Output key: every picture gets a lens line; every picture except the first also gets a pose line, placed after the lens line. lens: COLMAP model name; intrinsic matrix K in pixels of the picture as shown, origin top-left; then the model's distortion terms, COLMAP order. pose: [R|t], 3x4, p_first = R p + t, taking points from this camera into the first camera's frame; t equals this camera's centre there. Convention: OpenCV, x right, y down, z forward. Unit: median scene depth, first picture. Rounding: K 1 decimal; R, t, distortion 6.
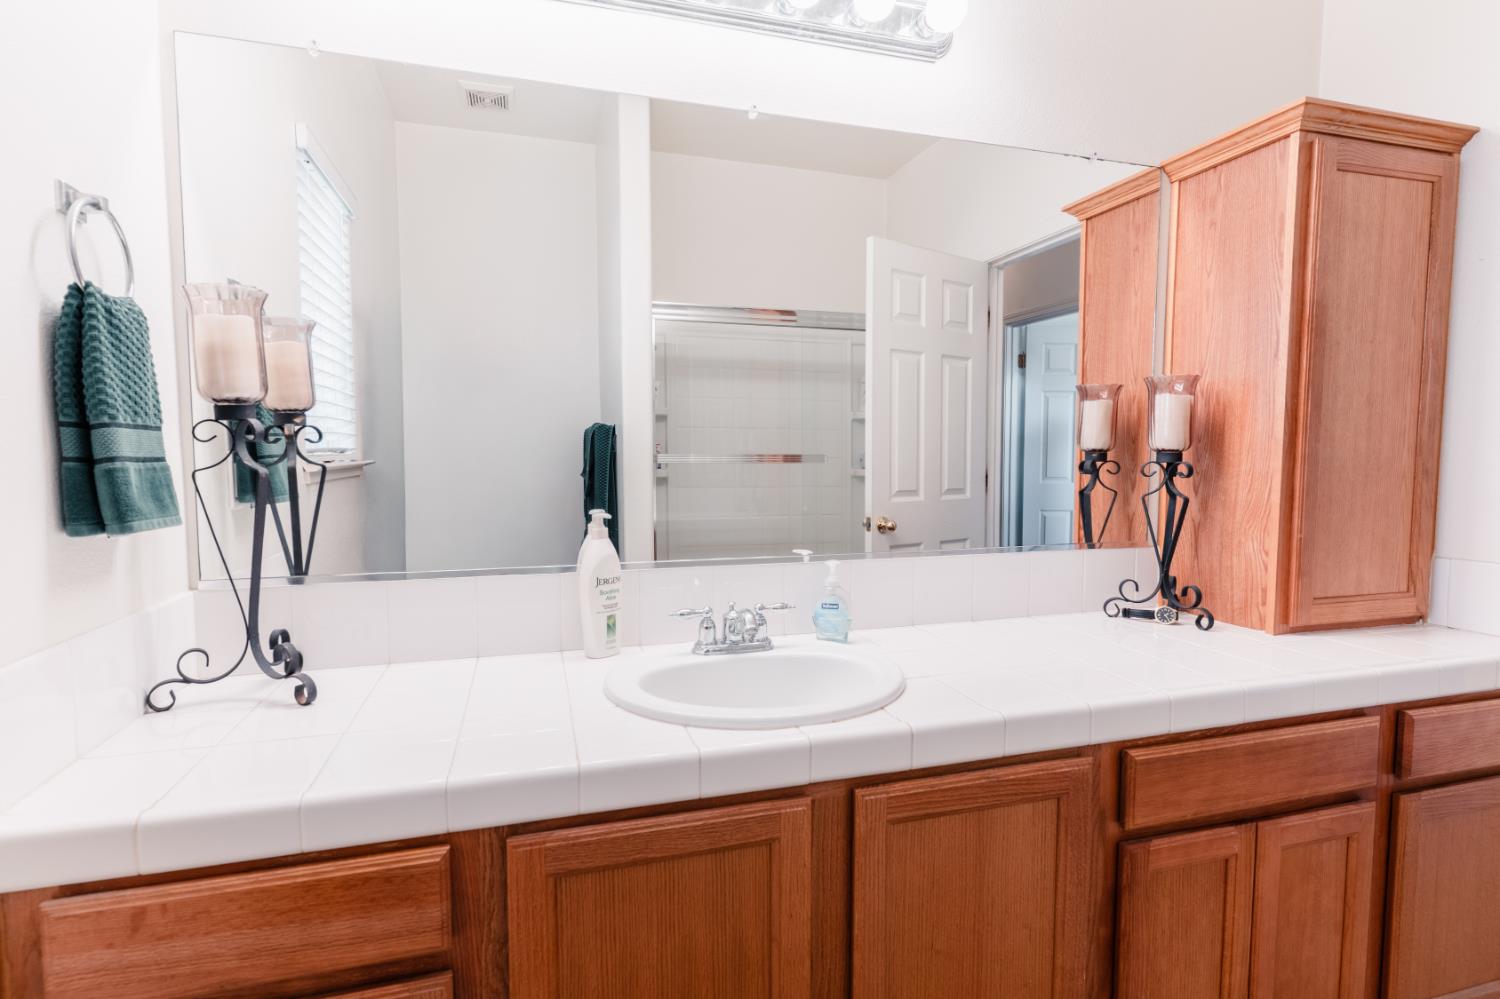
lens RADIAL K [[740.2, 0, 748.9], [0, 740.2, 505.1], [0, 0, 1]] dist [0.011015, -0.000311]
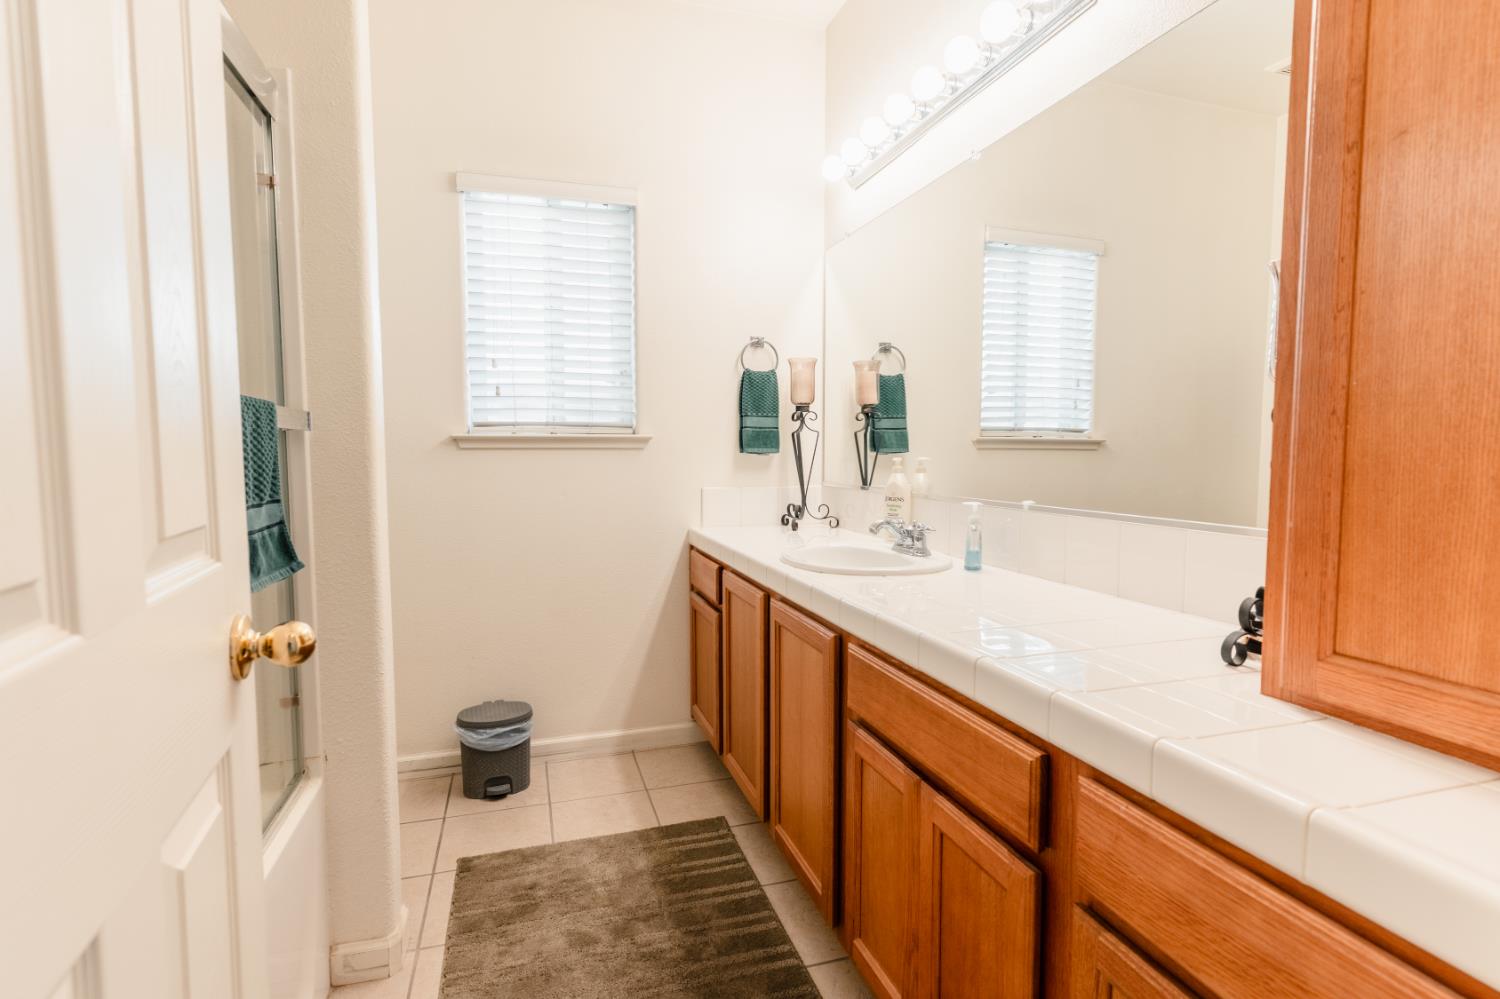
lens RADIAL K [[740.2, 0, 748.6], [0, 740.2, 499.3], [0, 0, 1]] dist [0.011015, -0.000311]
pose [[0.005232, 0.067867, -0.997681, 1.599878], [-0.070797, 0.995216, 0.067328, 0.017681], [0.997477, 0.070281, 0.010012, 0.738398]]
